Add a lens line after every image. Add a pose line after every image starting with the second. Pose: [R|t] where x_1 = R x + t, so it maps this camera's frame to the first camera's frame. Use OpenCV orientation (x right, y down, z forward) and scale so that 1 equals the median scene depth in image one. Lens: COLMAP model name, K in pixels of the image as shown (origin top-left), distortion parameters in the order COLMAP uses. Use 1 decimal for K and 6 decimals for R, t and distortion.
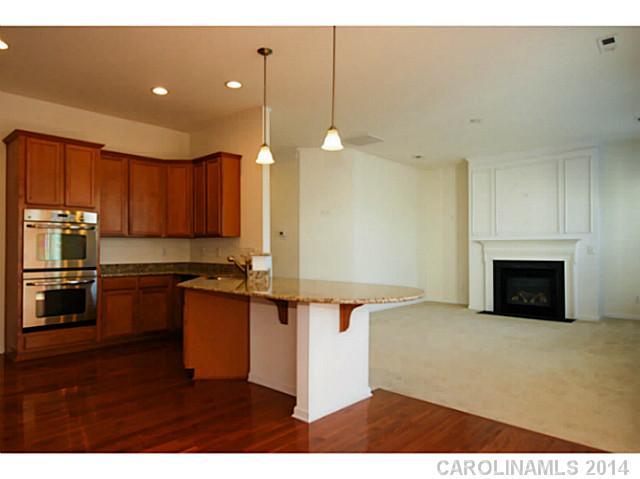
lens RADIAL K [[433.4, 0, 320.0], [0, 433.4, 239.5], [0, 0, 1]] dist [0.004903, 0.000537]
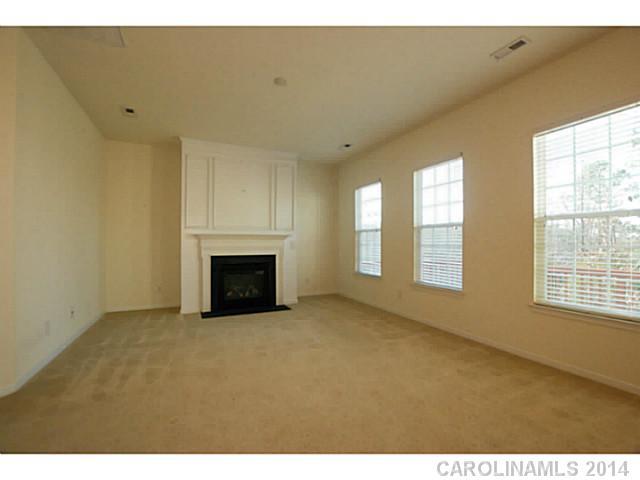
lens RADIAL K [[293.5, 0, 320.0], [0, 293.5, 240.0], [0, 0, 1]] dist [-0.000207, -0.000009]
pose [[0.412399, 0.006790, 0.910978, -0.078453], [-0.022361, 0.999746, 0.002672, 0.006778], [-0.910729, -0.021472, 0.412446, 0.546854]]
